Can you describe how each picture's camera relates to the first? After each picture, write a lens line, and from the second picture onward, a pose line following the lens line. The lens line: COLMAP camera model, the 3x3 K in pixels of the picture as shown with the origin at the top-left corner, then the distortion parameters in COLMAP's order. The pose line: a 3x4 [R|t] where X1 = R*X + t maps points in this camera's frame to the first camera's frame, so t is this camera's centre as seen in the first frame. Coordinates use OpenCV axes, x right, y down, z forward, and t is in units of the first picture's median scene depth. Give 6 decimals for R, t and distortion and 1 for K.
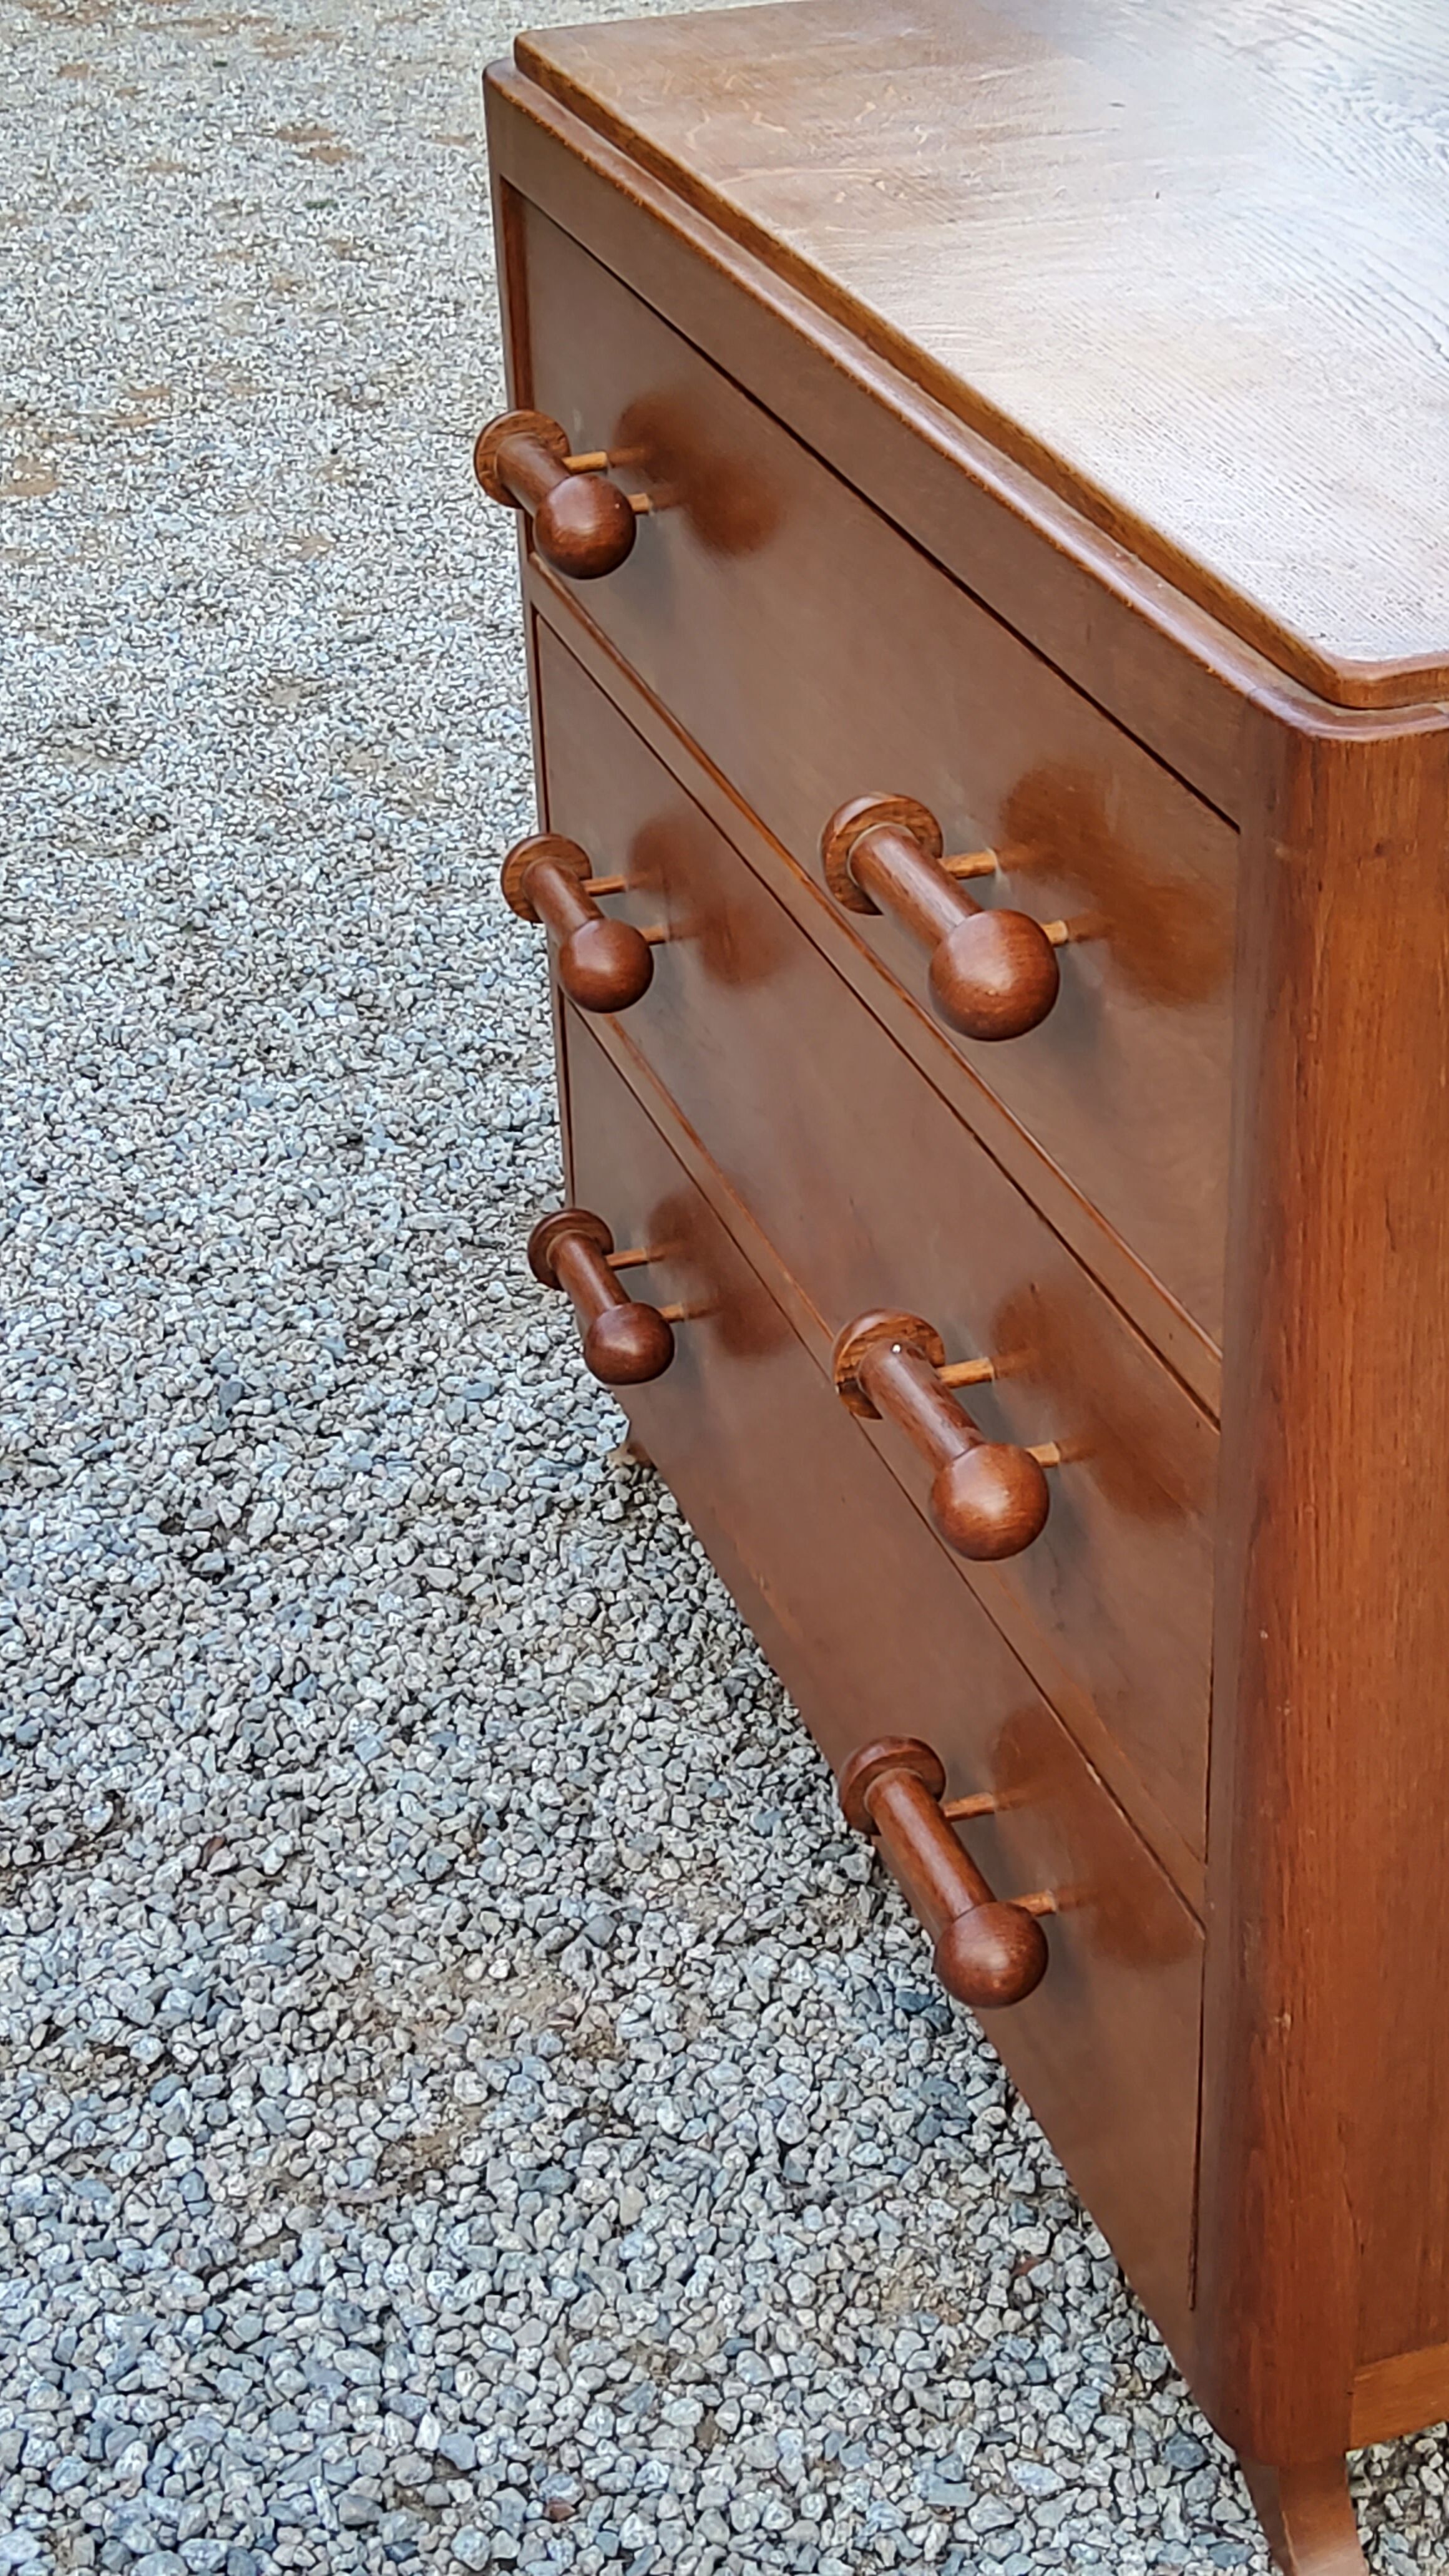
lens RADIAL K [[3845.4, 0, 777.2], [0, 3845.4, 1274.0], [0, 0, 1]] dist [0.188595, -0.551310]
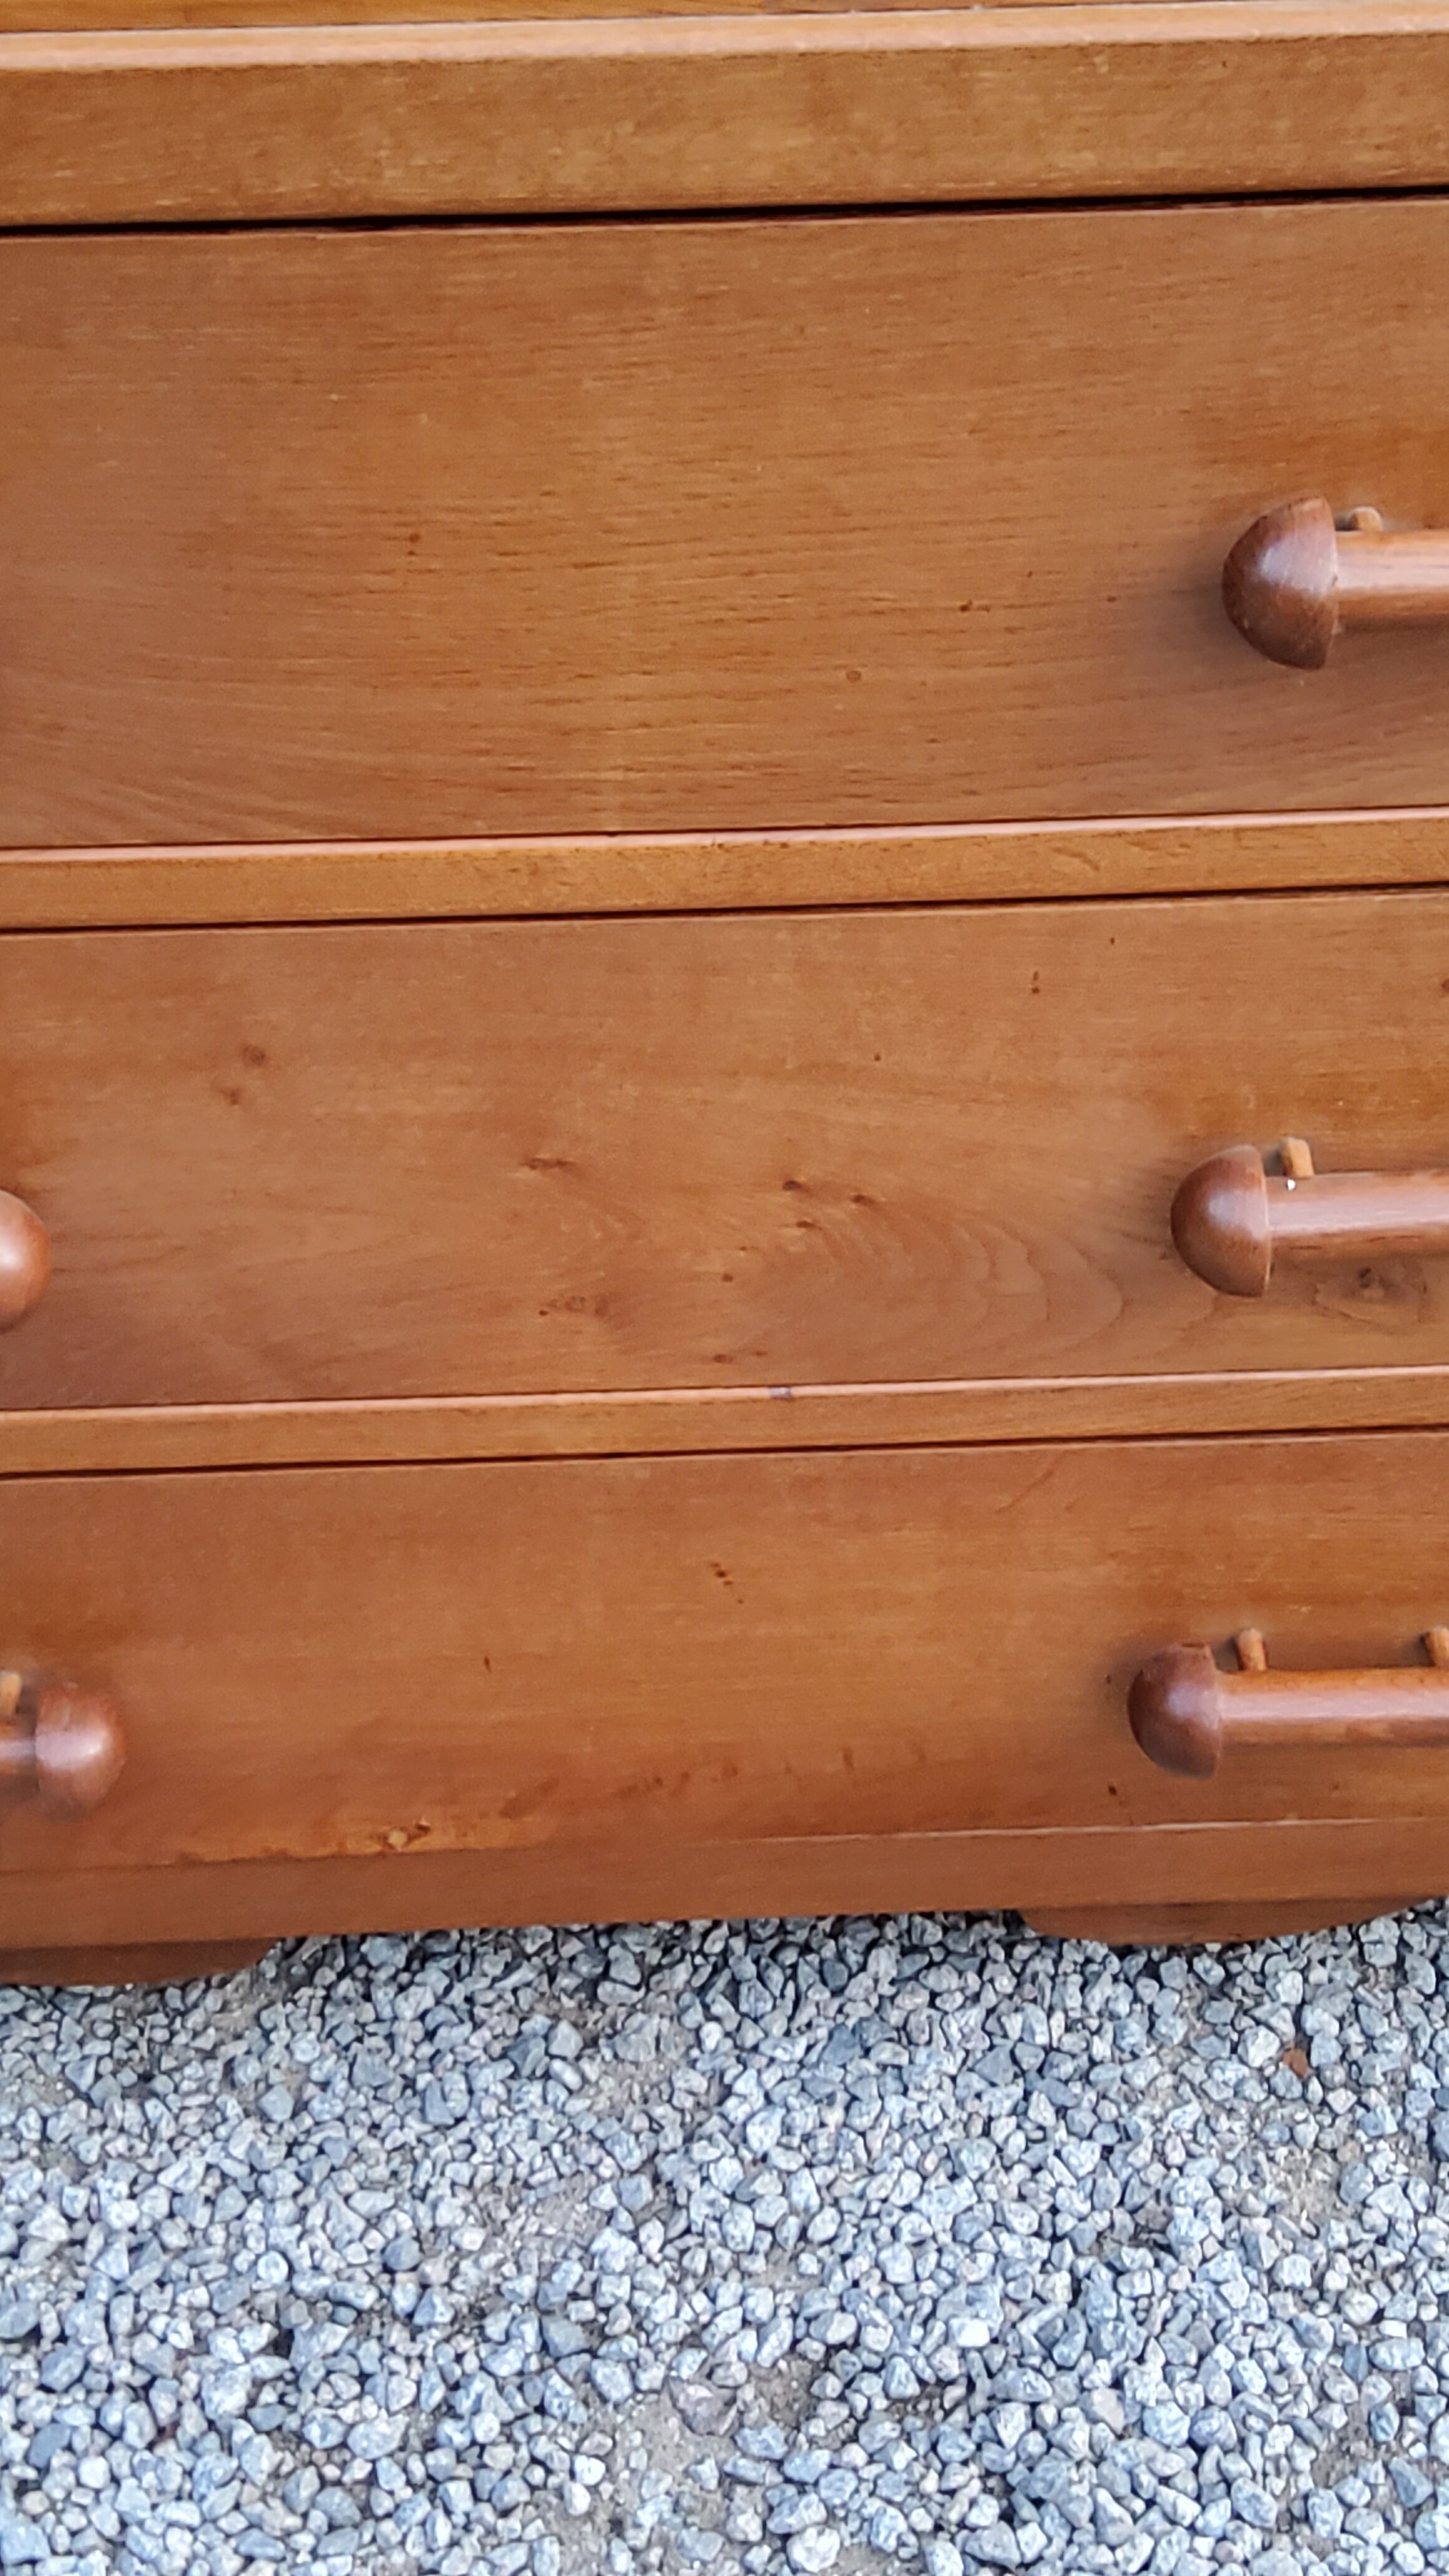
lens RADIAL K [[3845.4, 0, 777.2], [0, 3845.4, 1274.0], [0, 0, 1]] dist [0.188595, -0.551310]
pose [[0.287769, -0.579005, 0.762851, -0.555743], [0.487384, 0.774221, 0.403780, -0.304999], [-0.824406, 0.255606, 0.504995, 0.633705]]
